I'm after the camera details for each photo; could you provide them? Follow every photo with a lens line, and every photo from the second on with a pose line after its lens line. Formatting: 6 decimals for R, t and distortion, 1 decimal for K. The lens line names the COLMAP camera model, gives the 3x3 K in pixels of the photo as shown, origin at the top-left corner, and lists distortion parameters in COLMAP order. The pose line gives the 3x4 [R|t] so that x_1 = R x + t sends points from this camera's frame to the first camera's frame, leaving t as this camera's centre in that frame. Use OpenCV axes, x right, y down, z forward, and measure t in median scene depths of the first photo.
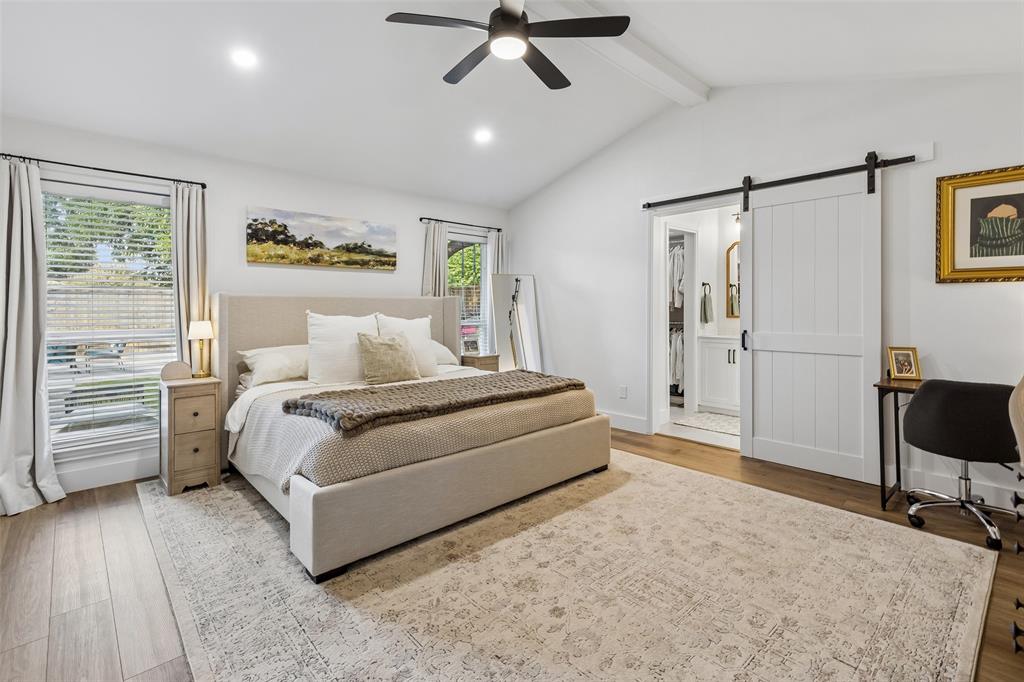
lens RADIAL K [[472.0, 0, 515.0], [0, 472.0, 328.1], [0, 0, 1]] dist [0.001122, -0.000041]
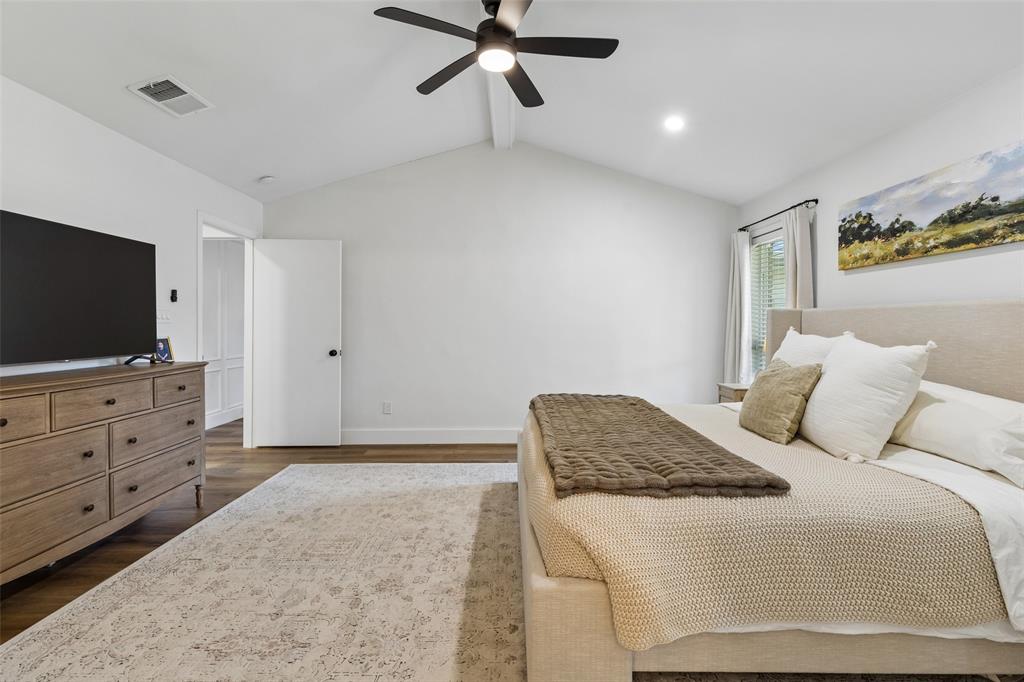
lens RADIAL K [[472.0, 0, 515.0], [0, 472.0, 328.1], [0, 0, 1]] dist [0.001122, -0.000041]
pose [[-0.674433, 0.006159, -0.738310, 0.452174], [-0.031942, 0.998786, 0.037511, -0.047240], [0.737645, 0.048882, -0.673417, 1.104317]]
